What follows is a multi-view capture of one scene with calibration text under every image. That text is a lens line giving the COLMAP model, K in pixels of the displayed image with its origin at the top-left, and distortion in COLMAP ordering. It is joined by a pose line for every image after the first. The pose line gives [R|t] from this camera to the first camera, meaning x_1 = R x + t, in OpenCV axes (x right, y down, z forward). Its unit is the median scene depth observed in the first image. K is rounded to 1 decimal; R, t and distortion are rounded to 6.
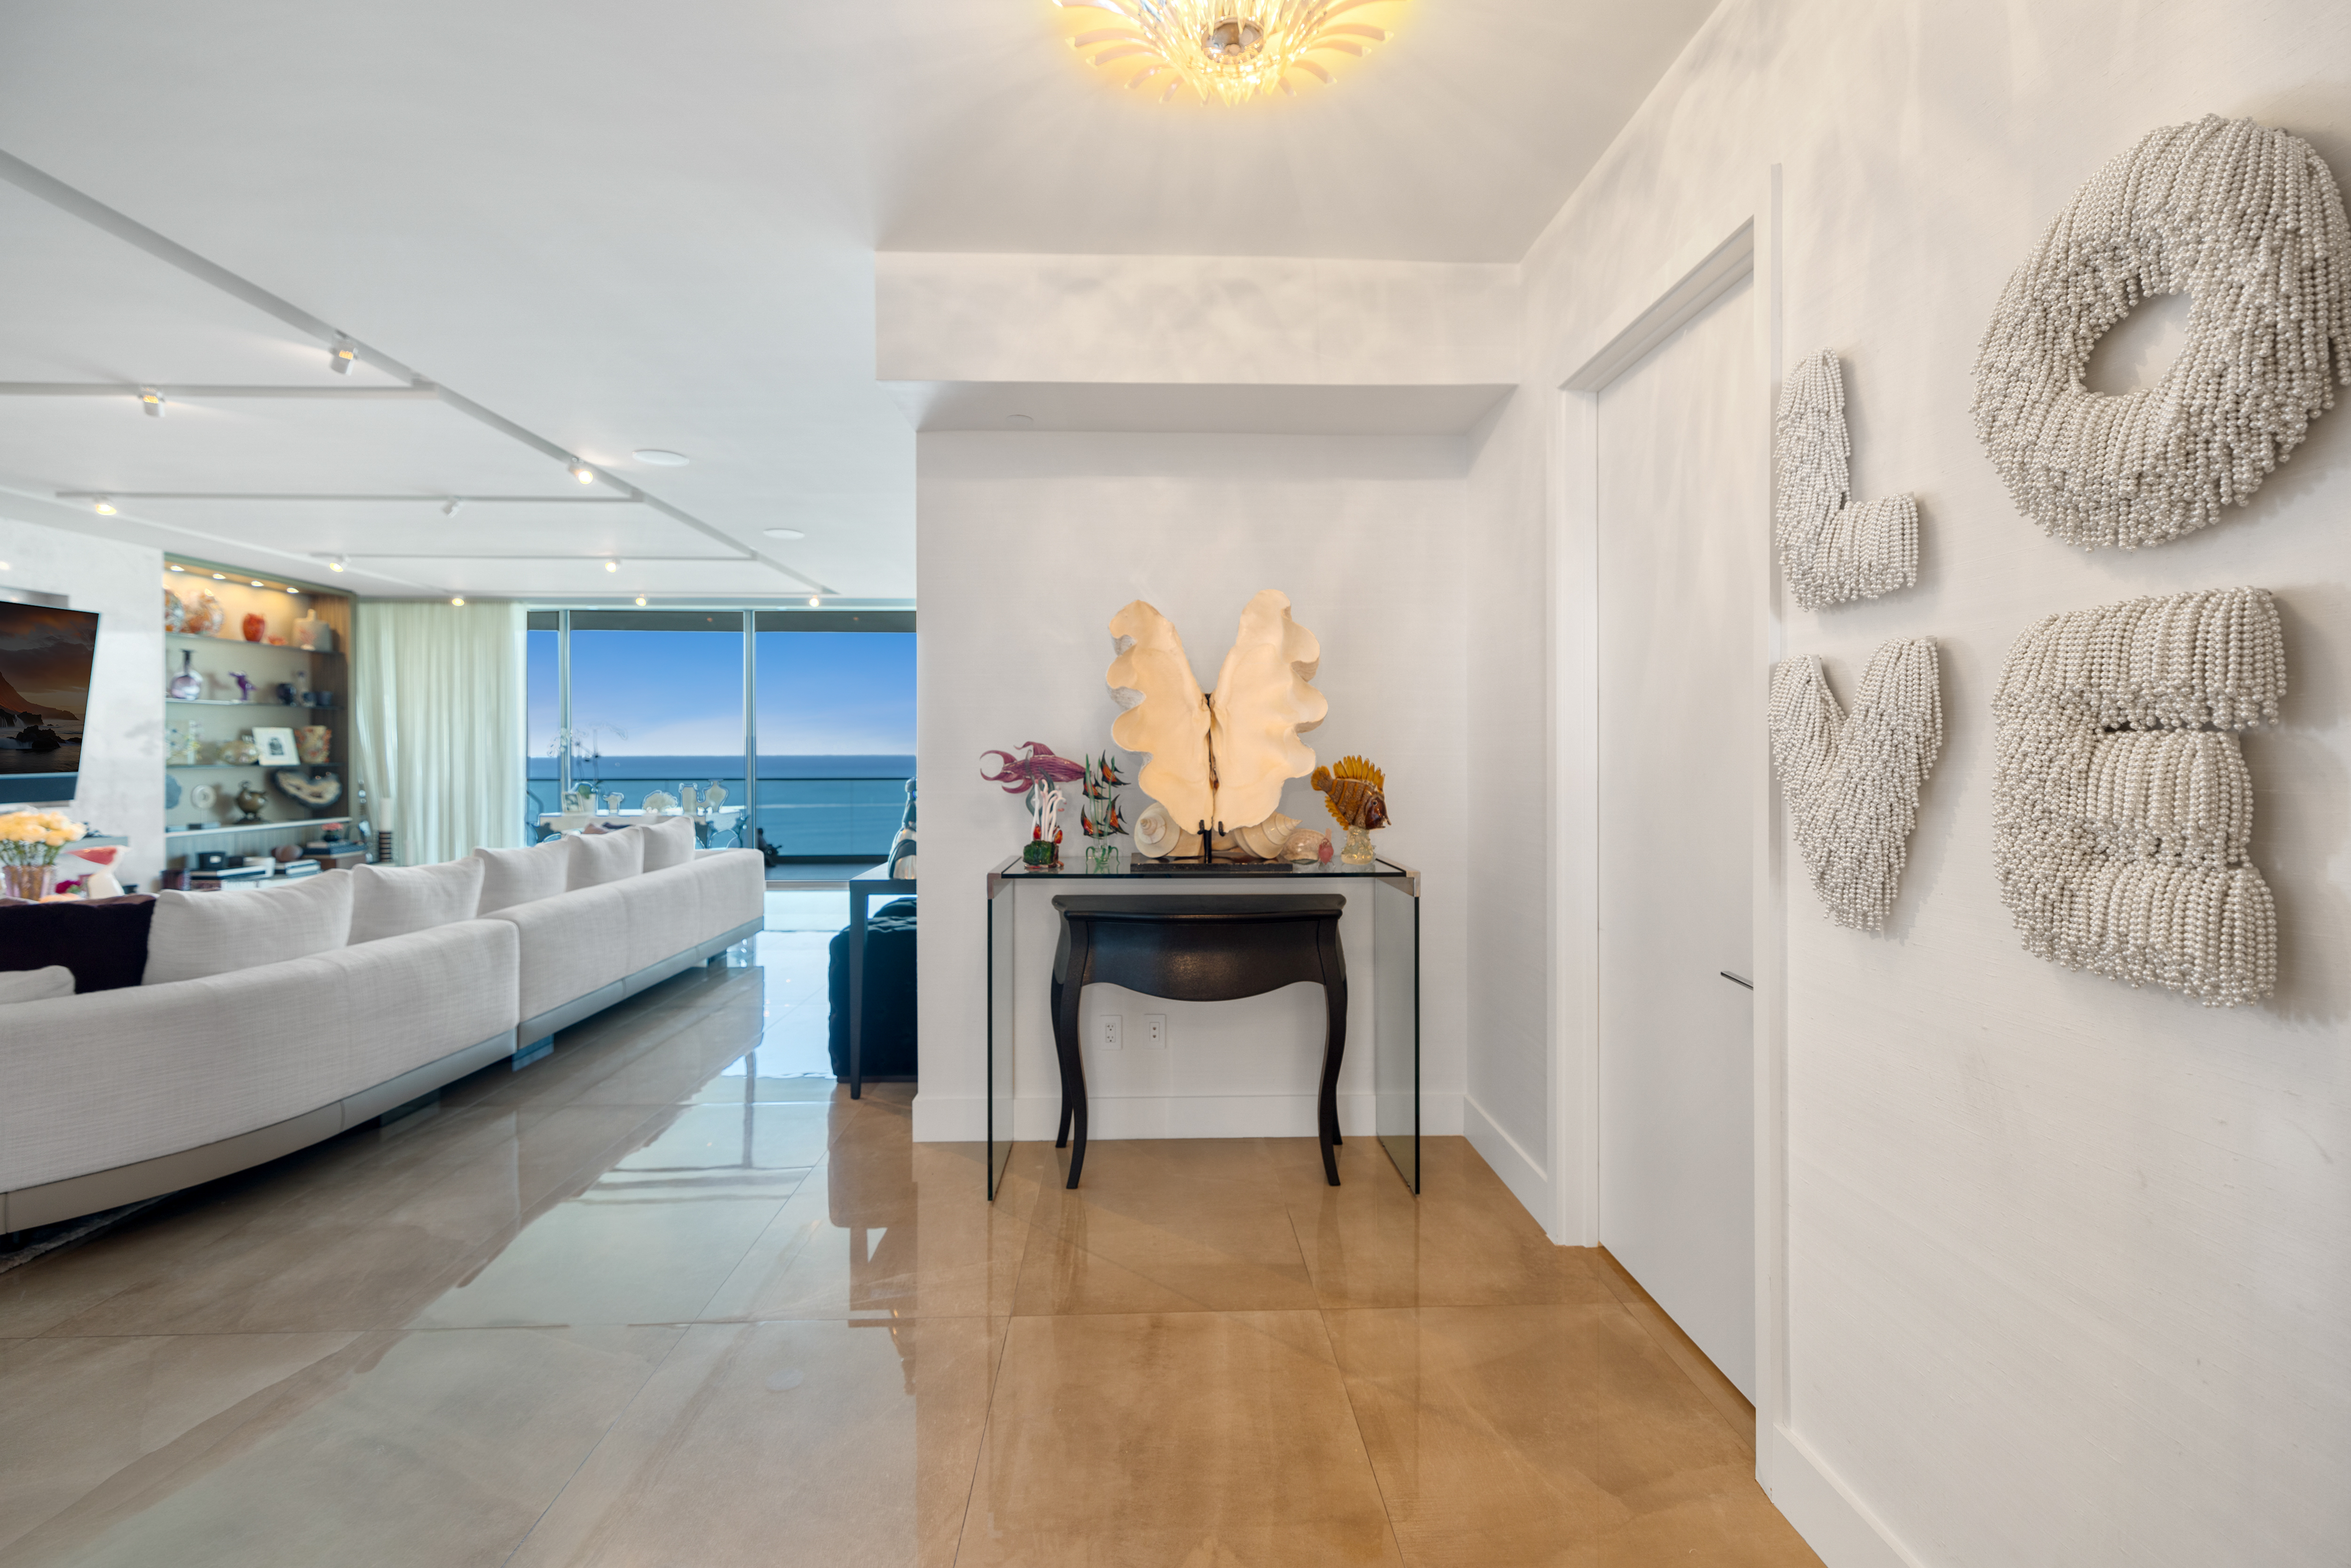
lens RADIAL K [[989.3, 0, 1165.5], [0, 989.3, 775.6], [0, 0, 1]] dist [-0.000742, -0.000059]
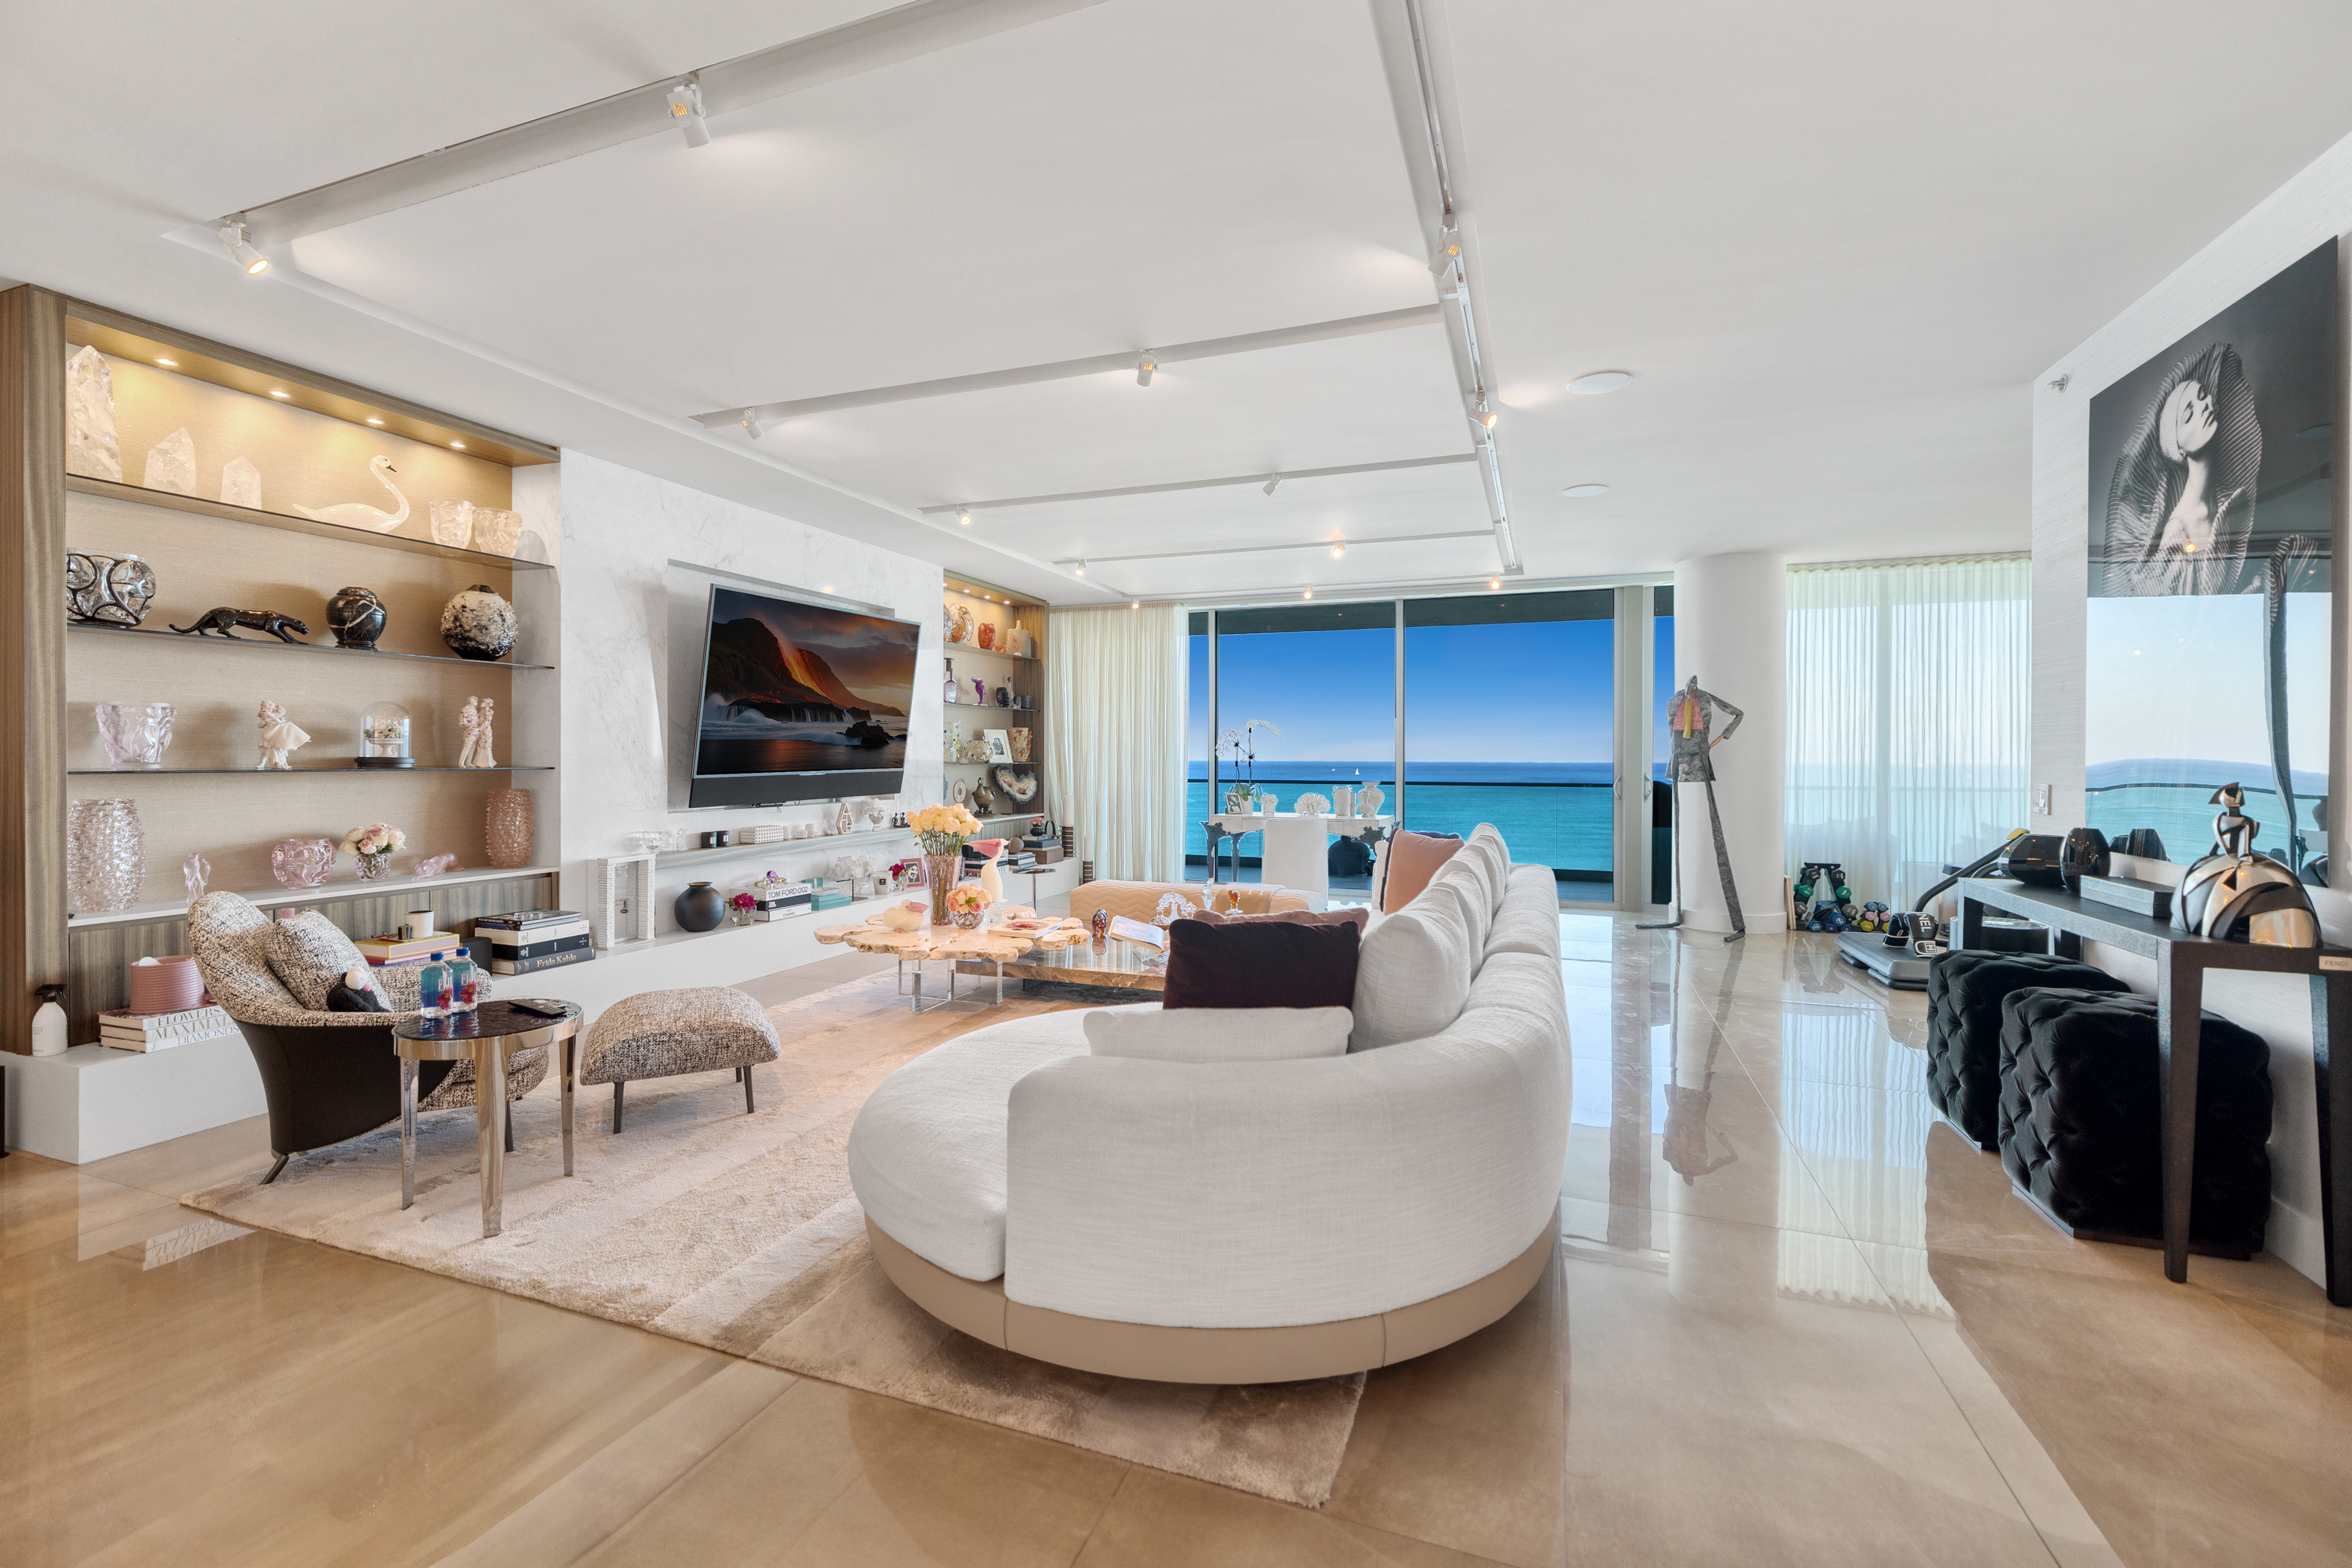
lens RADIAL K [[989.7, 0, 1154.4], [0, 989.7, 793.7], [0, 0, 1]] dist [-0.000742, -0.000059]
pose [[0.919772, 0.022023, -0.391834, -0.315551], [-0.017839, 0.999738, 0.014314, 0.003928], [0.392047, -0.006176, 0.919925, 0.068524]]
